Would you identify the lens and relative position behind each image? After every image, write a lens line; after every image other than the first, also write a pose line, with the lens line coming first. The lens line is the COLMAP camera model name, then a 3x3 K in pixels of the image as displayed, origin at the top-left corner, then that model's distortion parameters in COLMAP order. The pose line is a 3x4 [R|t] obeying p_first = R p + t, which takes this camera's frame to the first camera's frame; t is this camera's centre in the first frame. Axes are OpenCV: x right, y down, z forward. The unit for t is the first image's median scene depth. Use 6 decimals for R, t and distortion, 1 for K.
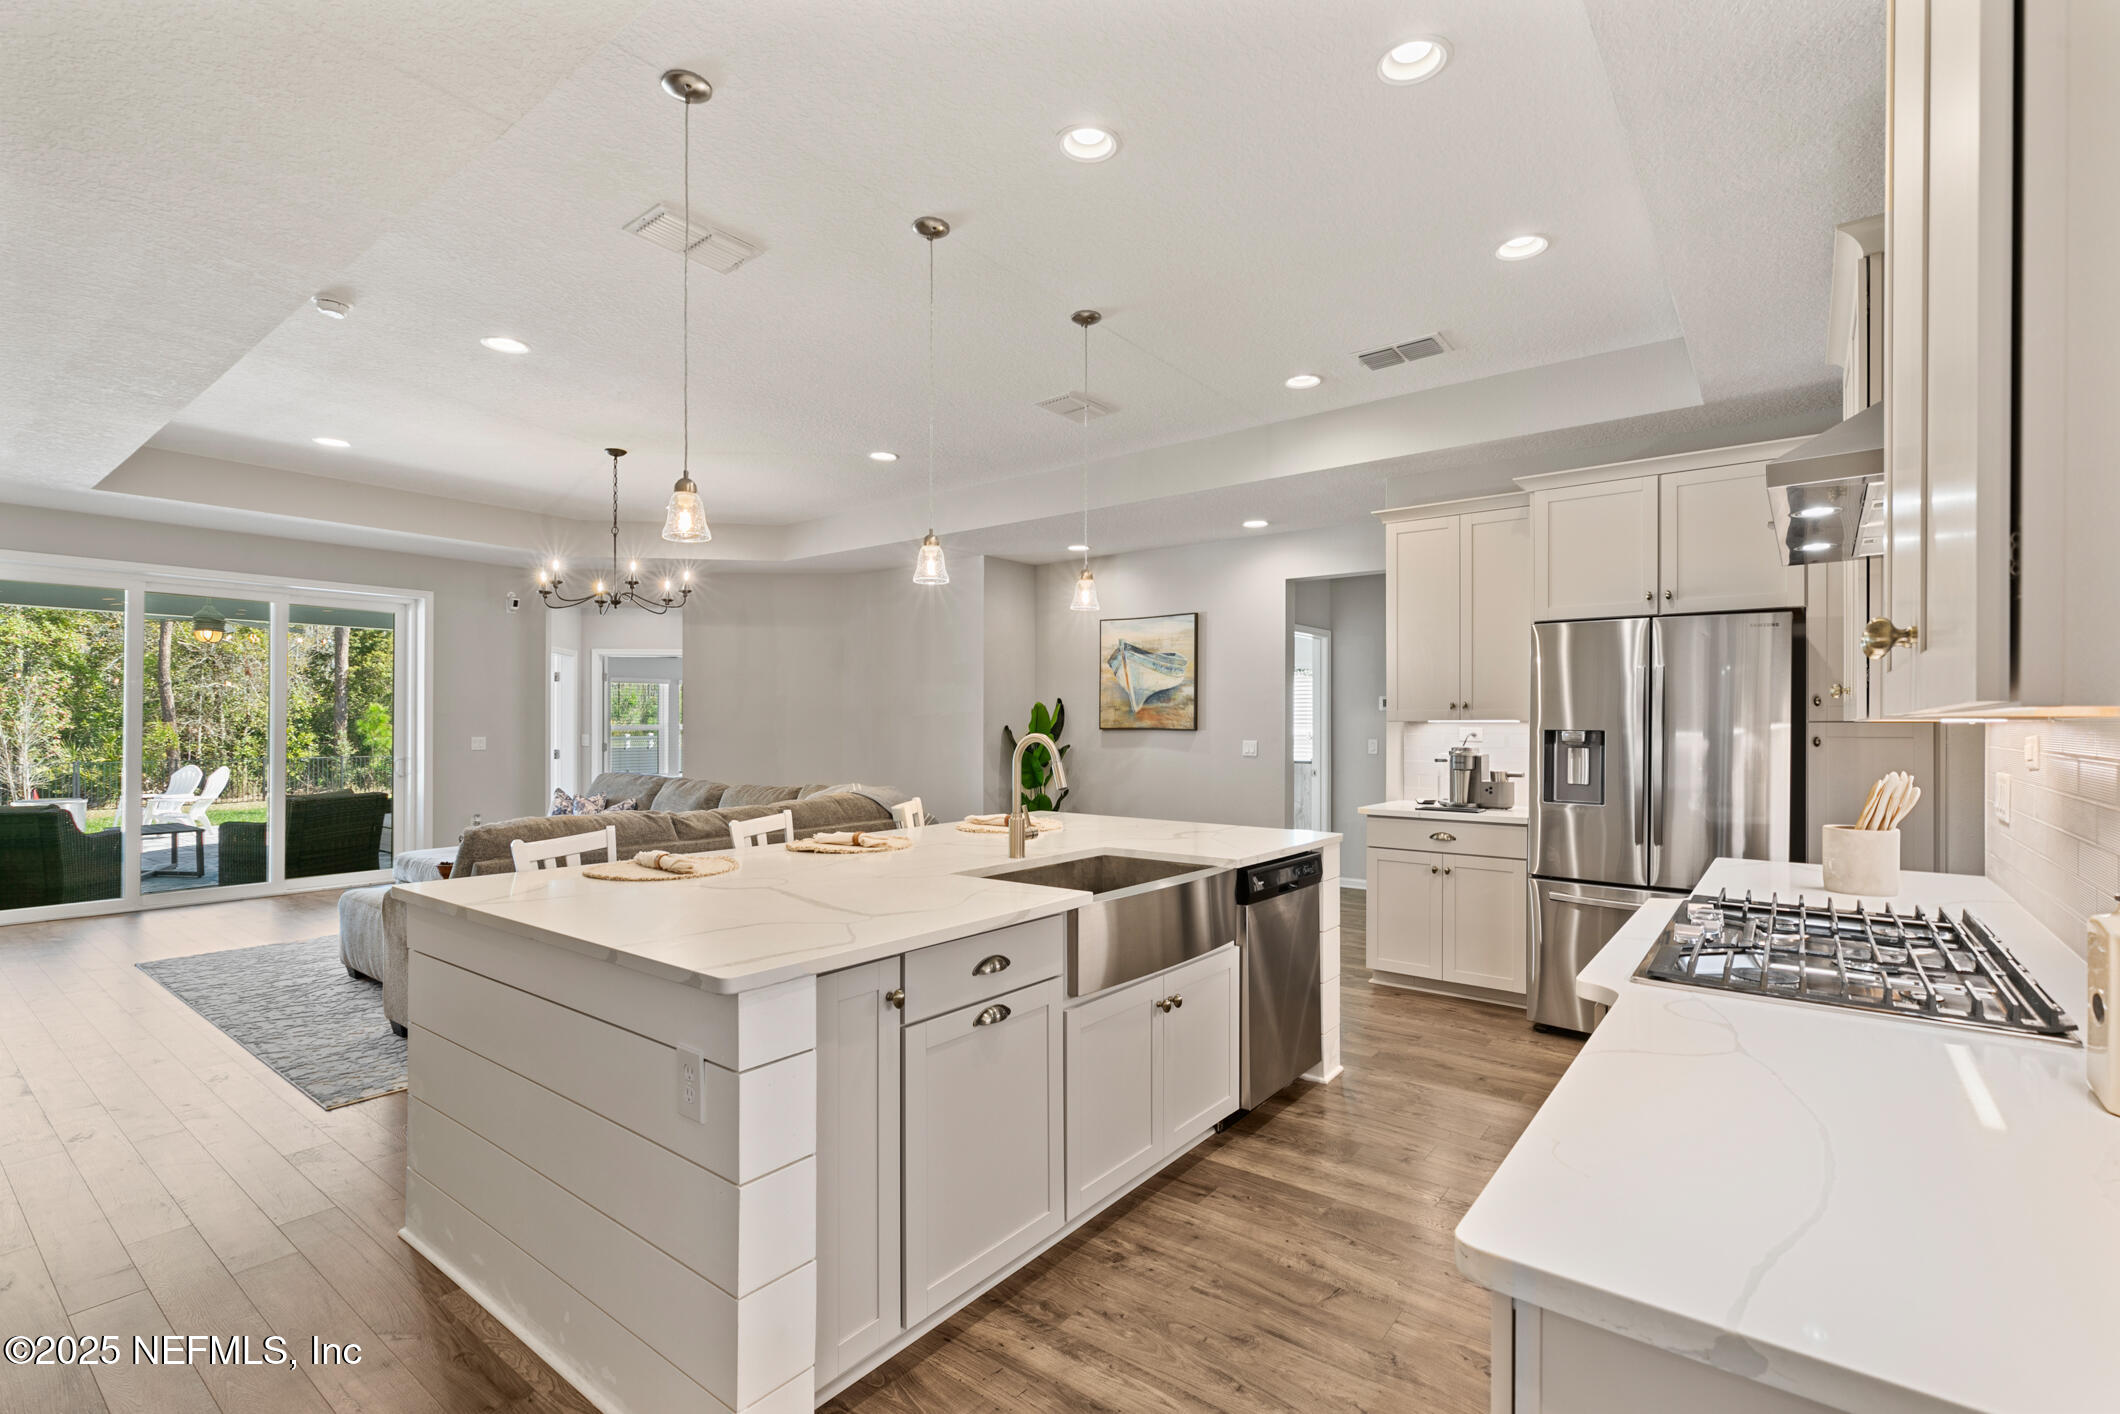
lens RADIAL K [[986.5, 0, 1090.0], [0, 986.5, 717.8], [0, 0, 1]] dist [0.001799, -0.000670]
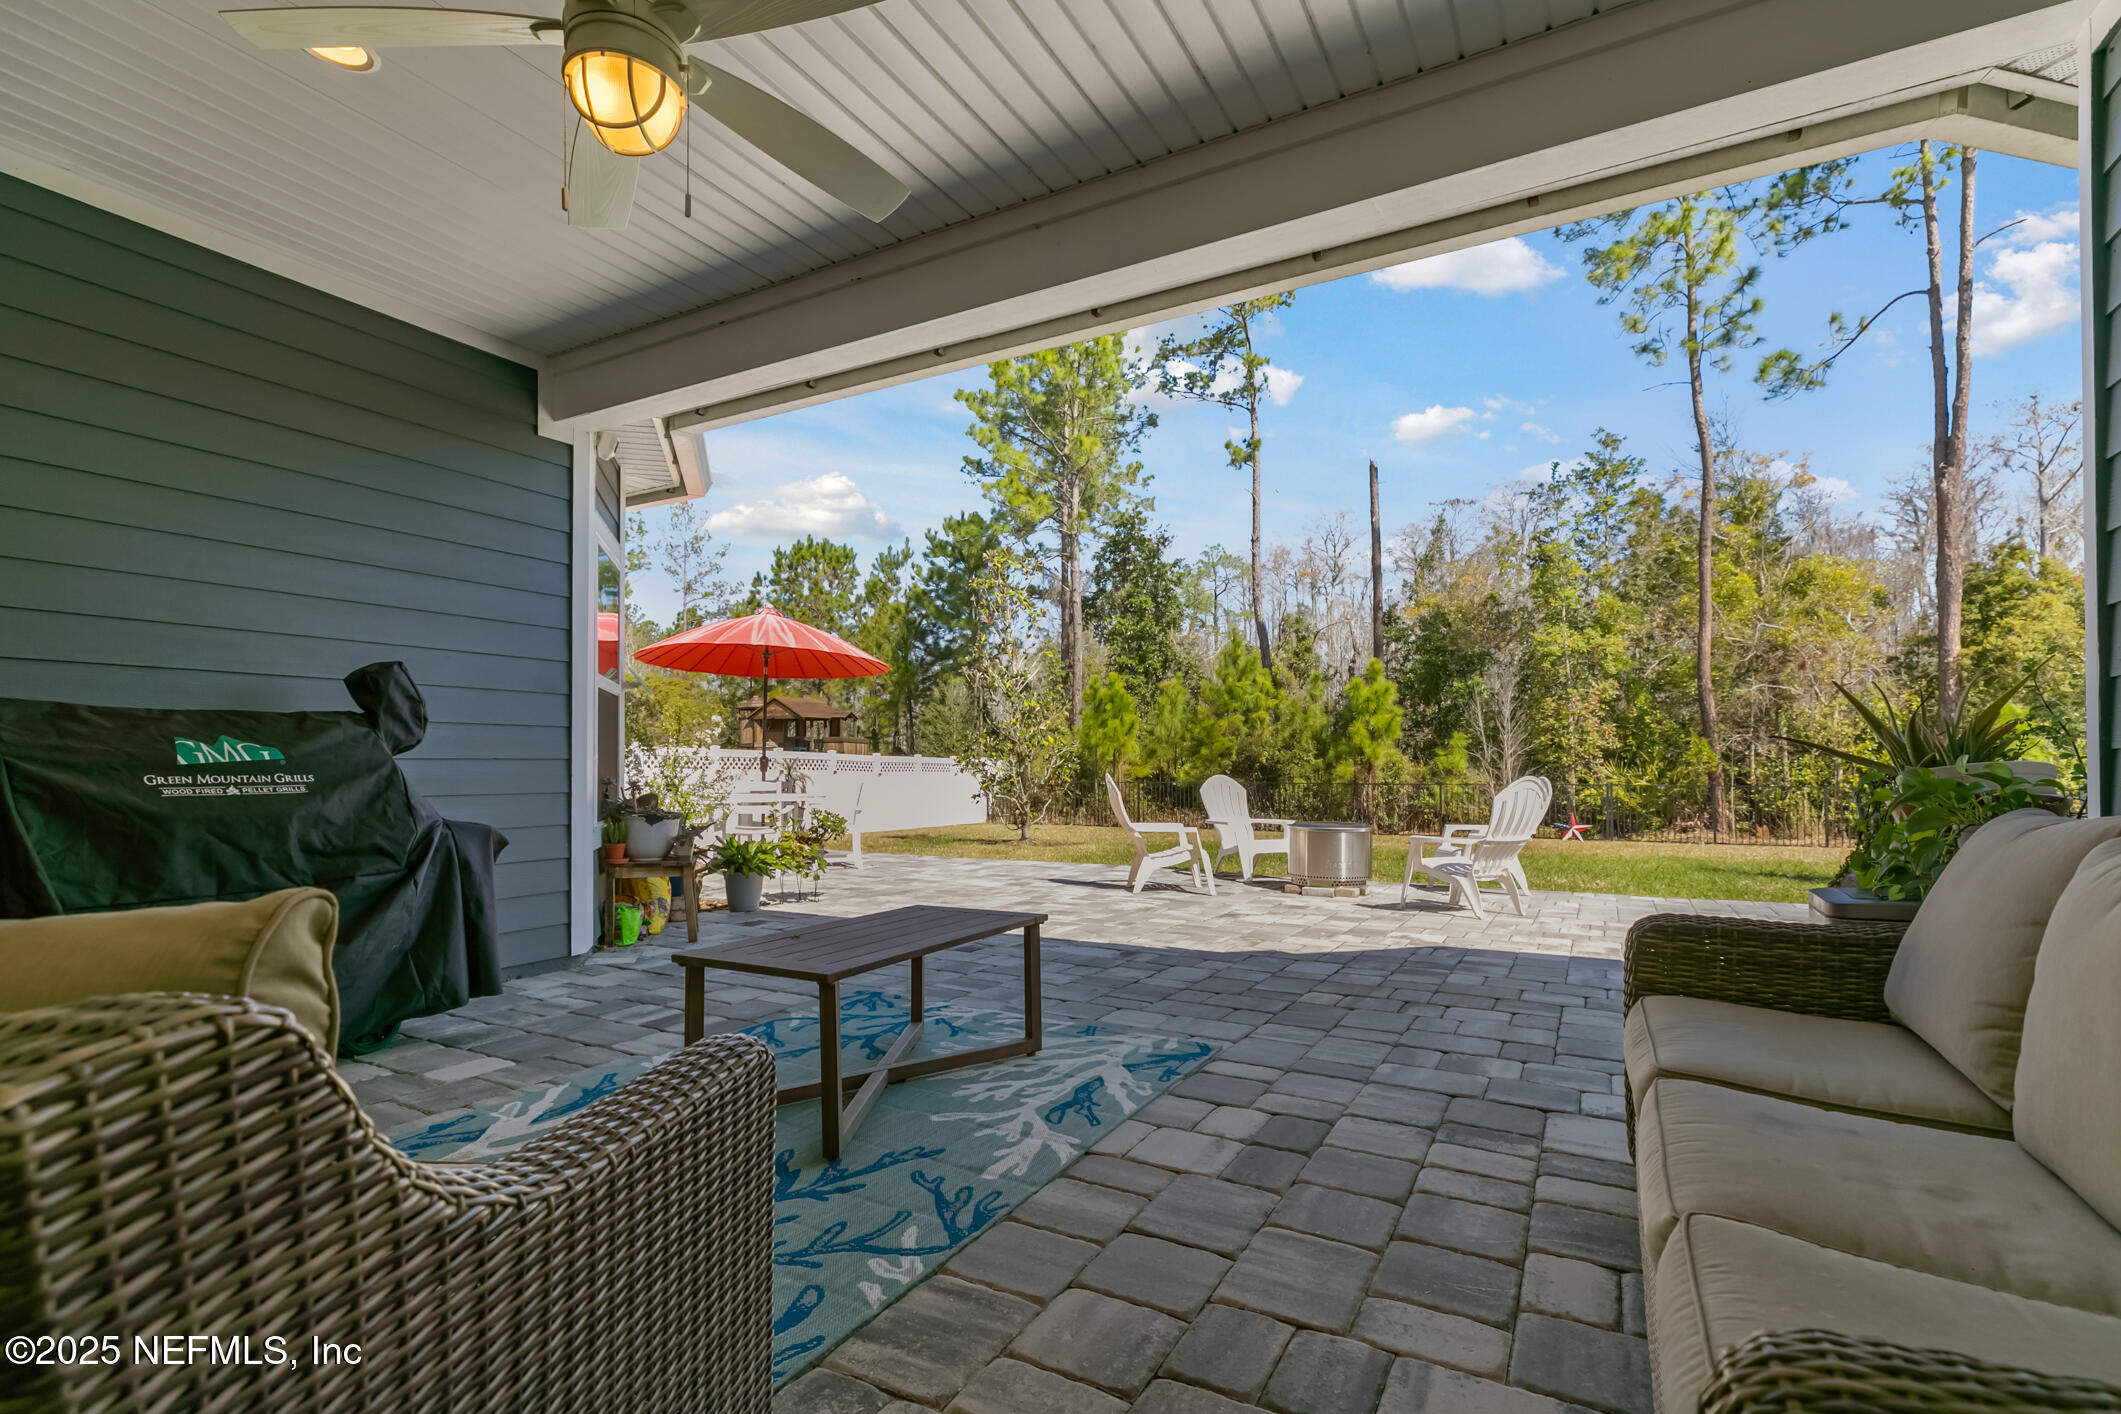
lens RADIAL K [[987.0, 0, 1013.1], [0, 987.0, 787.2], [0, 0, 1]] dist [0.001799, -0.000670]
pose [[0.137341, 0.025258, -0.990202, -0.210231], [0.009781, 0.999592, 0.026854, 0.018034], [0.990476, -0.013373, 0.137038, 0.324451]]
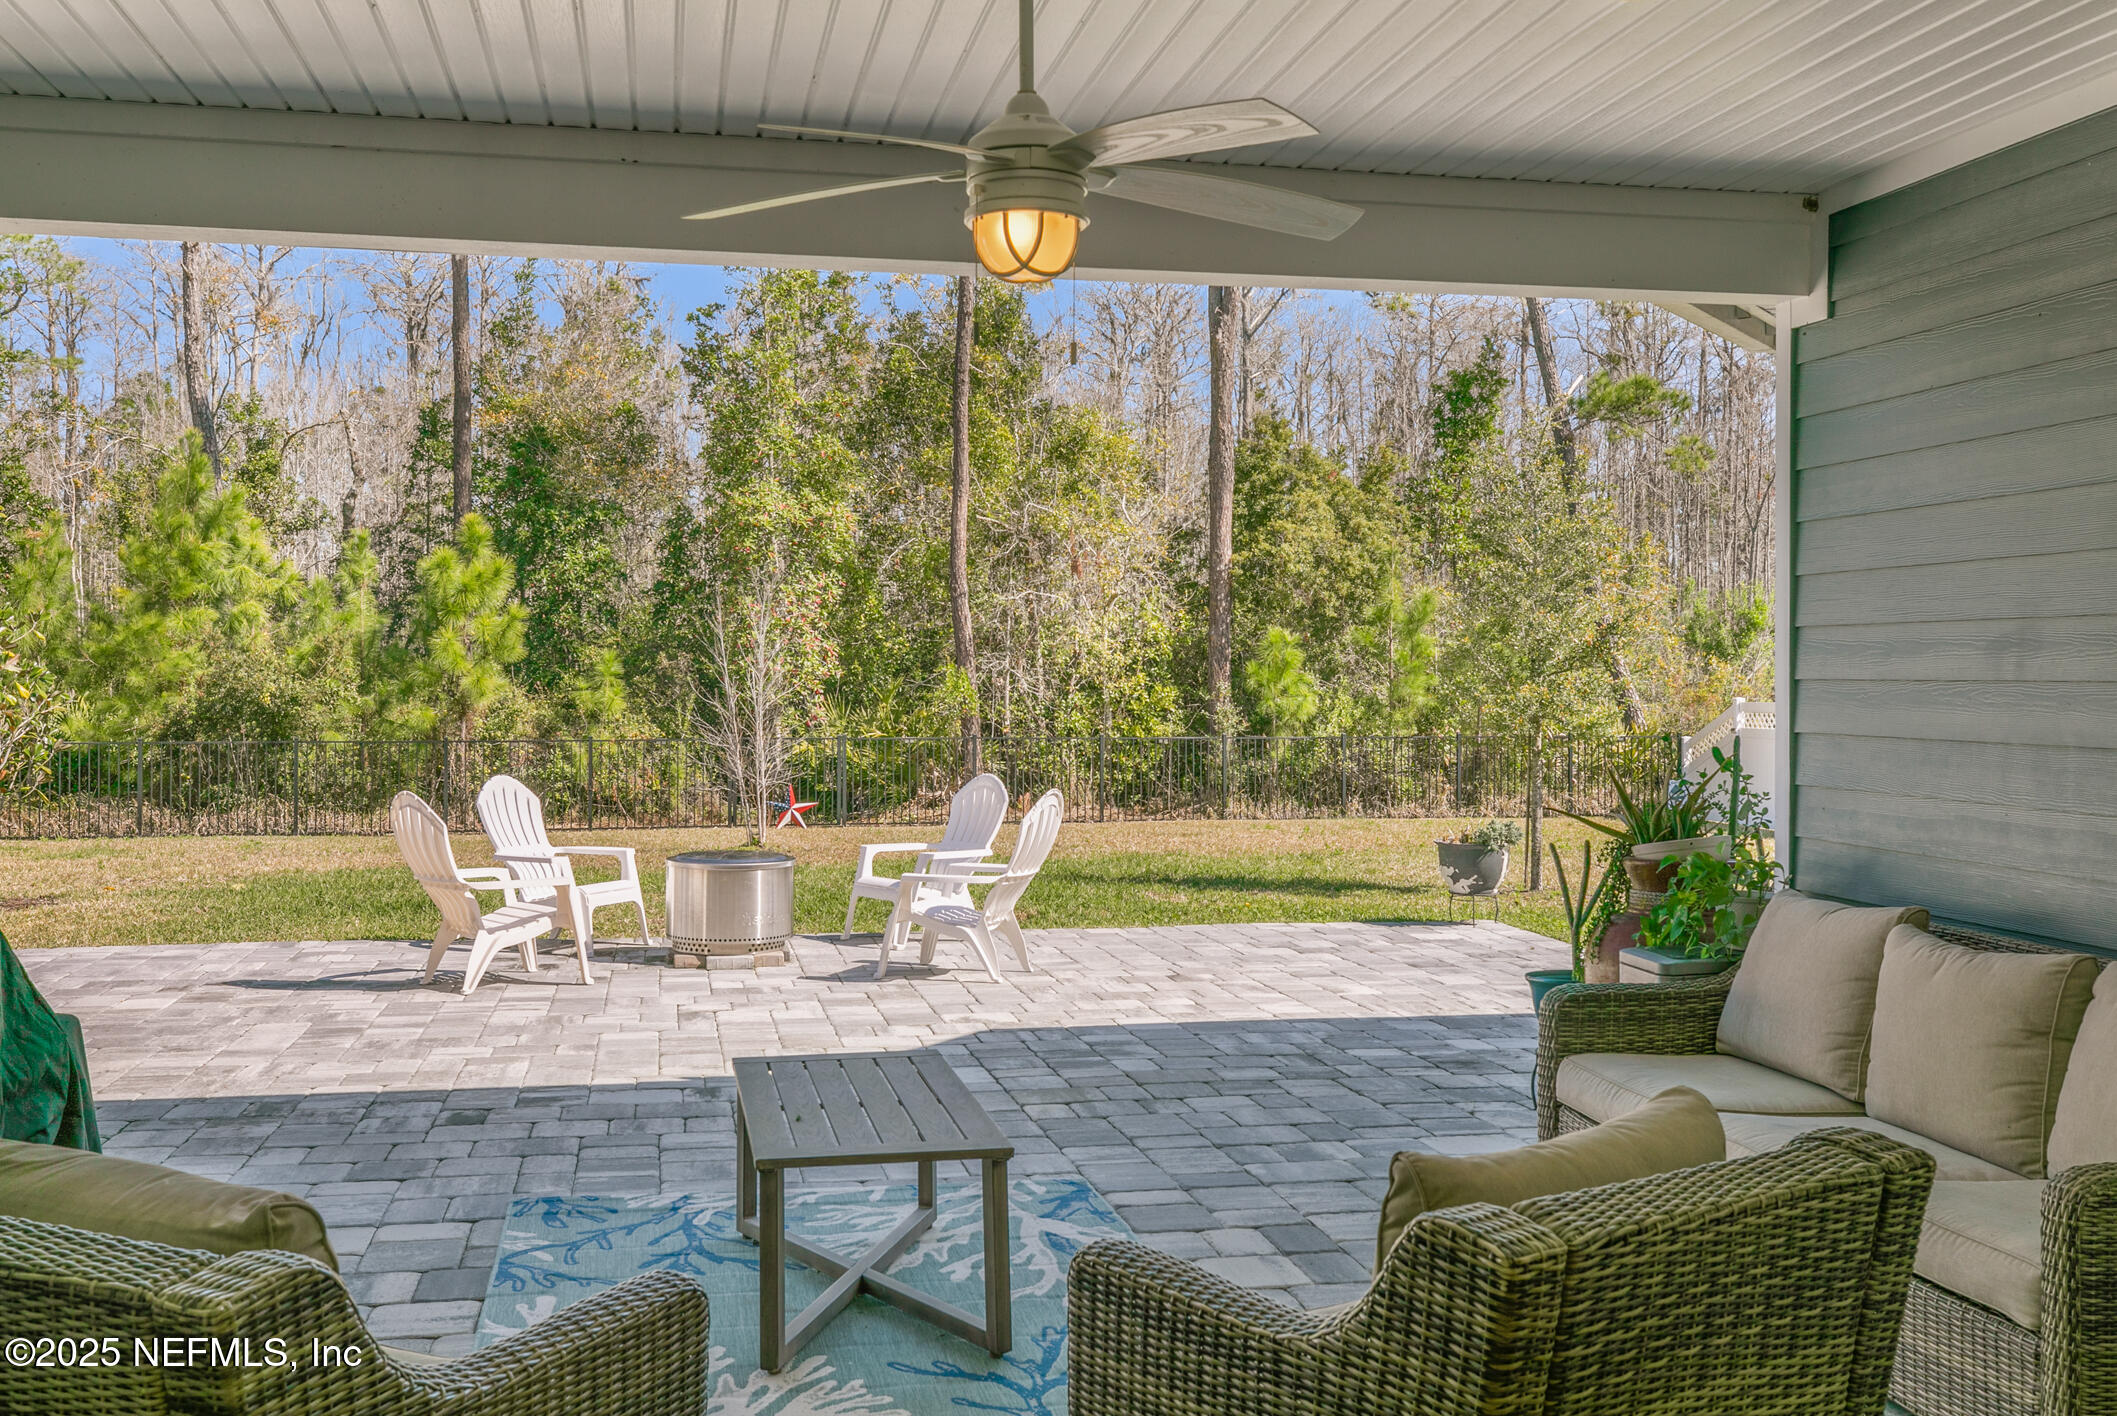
lens RADIAL K [[1970.4, 0, 1072.5], [0, 1970.4, 685.9], [0, 0, 1]] dist [0.004204, 0.000000]
pose [[0.763821, 0.008404, -0.645373, -0.196558], [0.000689, 0.999904, 0.013837, 0.000997], [0.645428, -0.011014, 0.763742, 0.219472]]
